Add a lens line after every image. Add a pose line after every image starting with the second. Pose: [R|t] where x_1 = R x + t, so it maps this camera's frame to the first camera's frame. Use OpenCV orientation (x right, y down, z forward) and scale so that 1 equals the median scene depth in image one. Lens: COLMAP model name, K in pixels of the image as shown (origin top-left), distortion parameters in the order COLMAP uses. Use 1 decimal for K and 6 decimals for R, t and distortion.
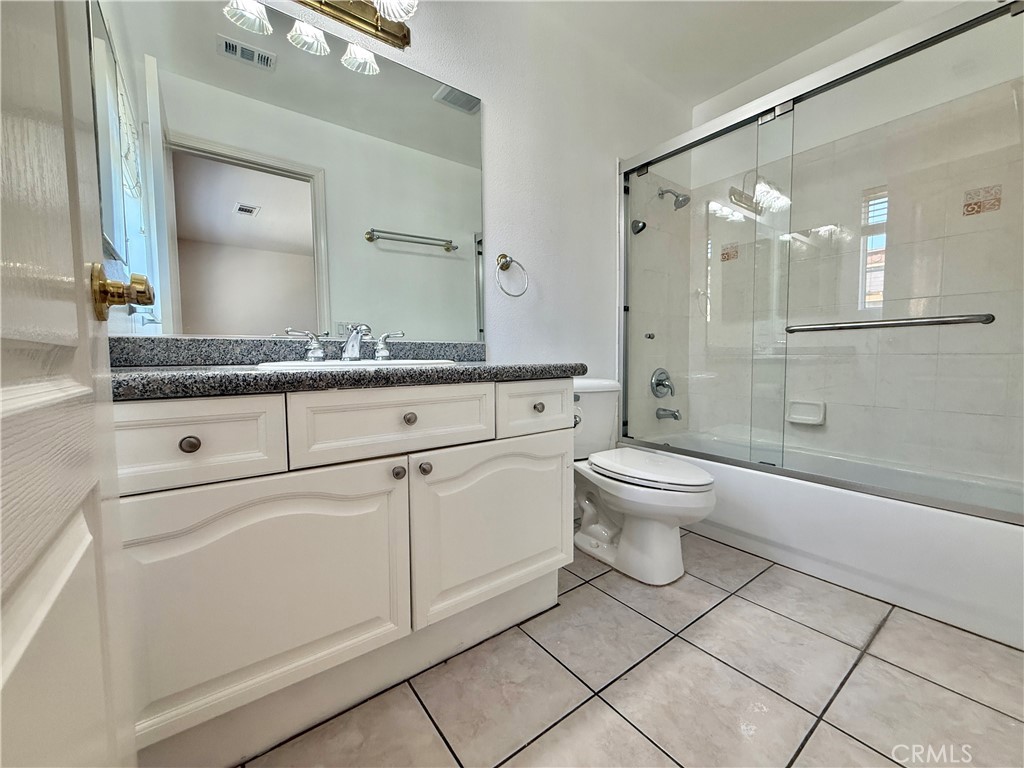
lens RADIAL K [[409.2, 0, 512.0], [0, 409.2, 384.0], [0, 0, 1]] dist [-0.018987, -0.000063]
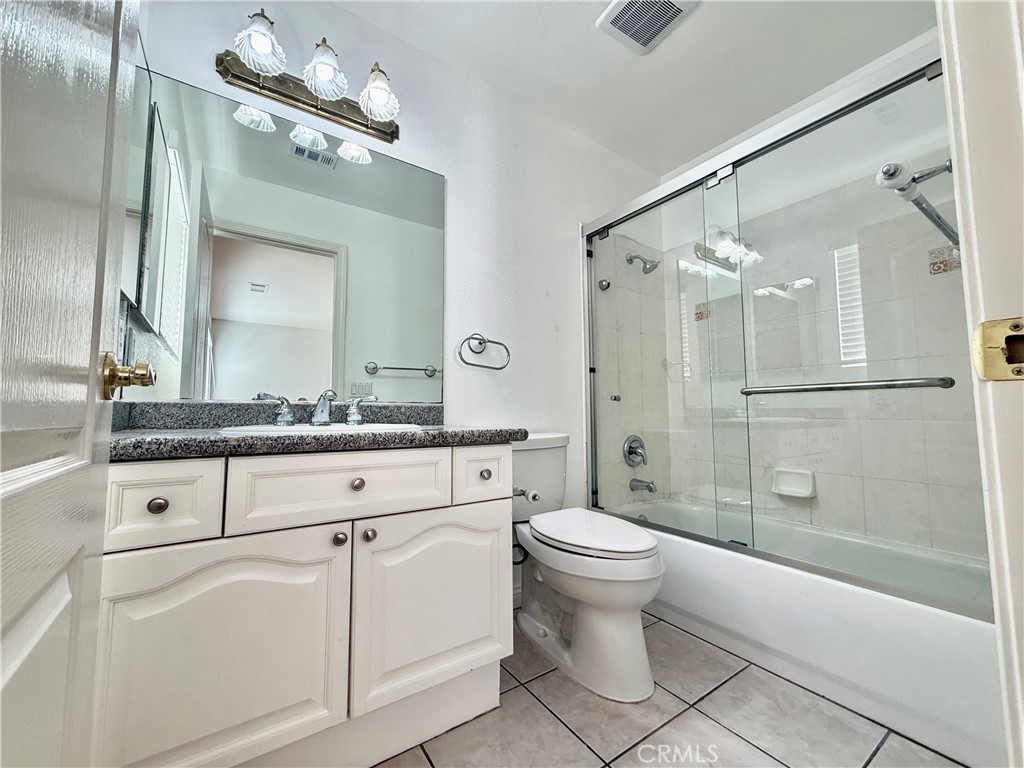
lens RADIAL K [[413.0, 0, 512.0], [0, 413.0, 384.0], [0, 0, 1]] dist [-0.030264, -0.000278]
pose [[0.994525, -0.013417, -0.103638, 0.196899], [-0.001980, 0.989126, -0.147060, -0.008917], [0.104484, 0.146460, 0.983683, 0.033684]]
